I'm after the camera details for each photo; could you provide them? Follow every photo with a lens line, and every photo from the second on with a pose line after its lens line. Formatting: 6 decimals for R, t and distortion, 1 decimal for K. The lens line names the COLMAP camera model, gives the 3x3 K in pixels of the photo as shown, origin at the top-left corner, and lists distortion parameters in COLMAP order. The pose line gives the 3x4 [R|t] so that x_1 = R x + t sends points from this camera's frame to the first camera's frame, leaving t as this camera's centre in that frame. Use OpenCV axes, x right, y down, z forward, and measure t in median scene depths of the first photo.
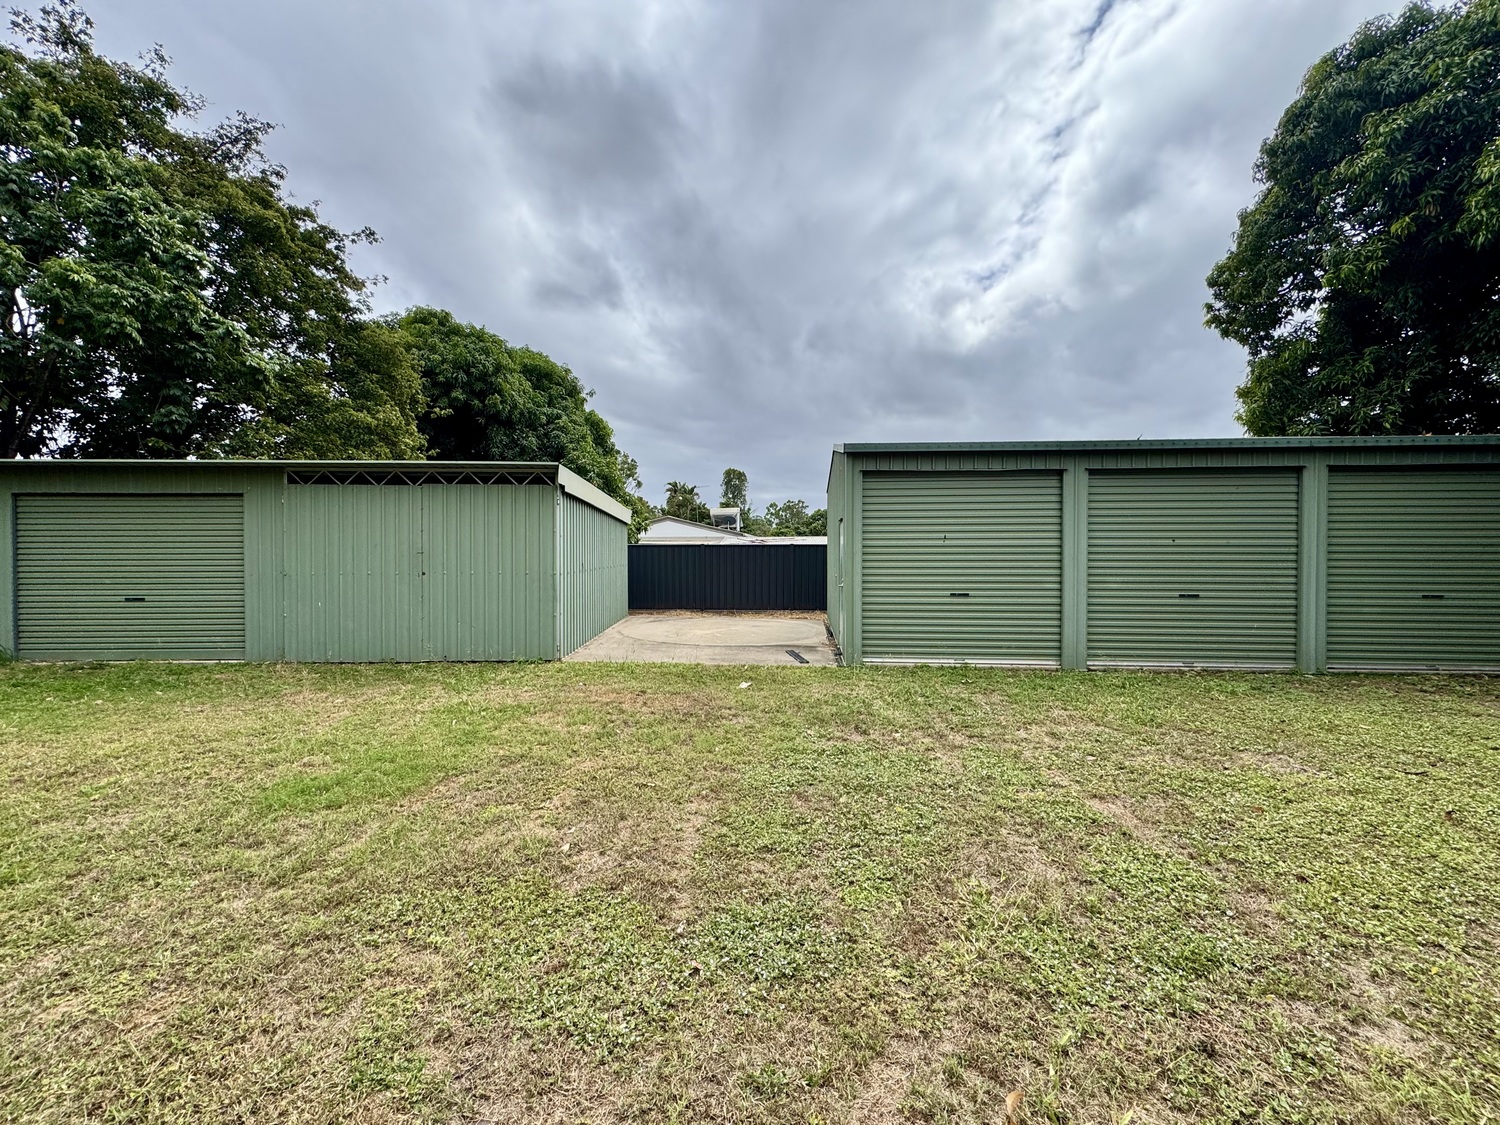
lens RADIAL K [[591.8, 0, 749.0], [0, 591.8, 560.6], [0, 0, 1]] dist [-0.001883, 0.000332]
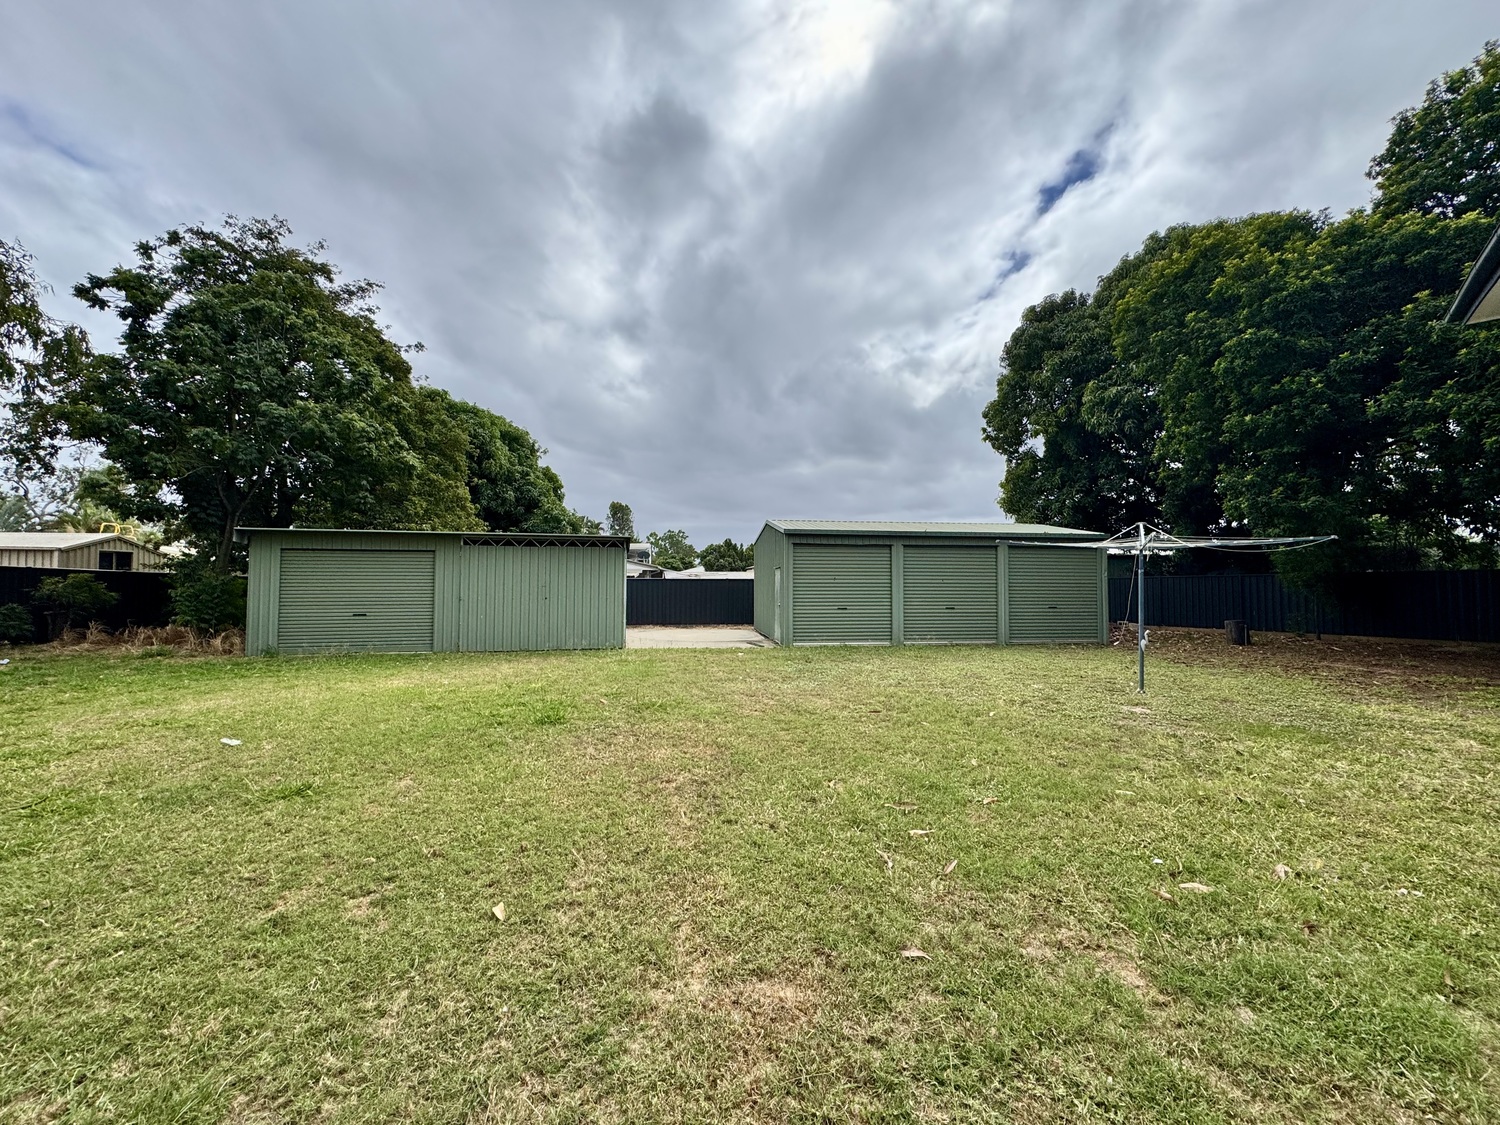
lens RADIAL K [[591.8, 0, 749.0], [0, 591.8, 560.6], [0, 0, 1]] dist [-0.001883, 0.000332]
pose [[0.977411, 0.010608, 0.211081, -0.220914], [-0.000526, 0.998859, -0.047762, -0.003629], [-0.211347, 0.046572, 0.976301, -0.520388]]
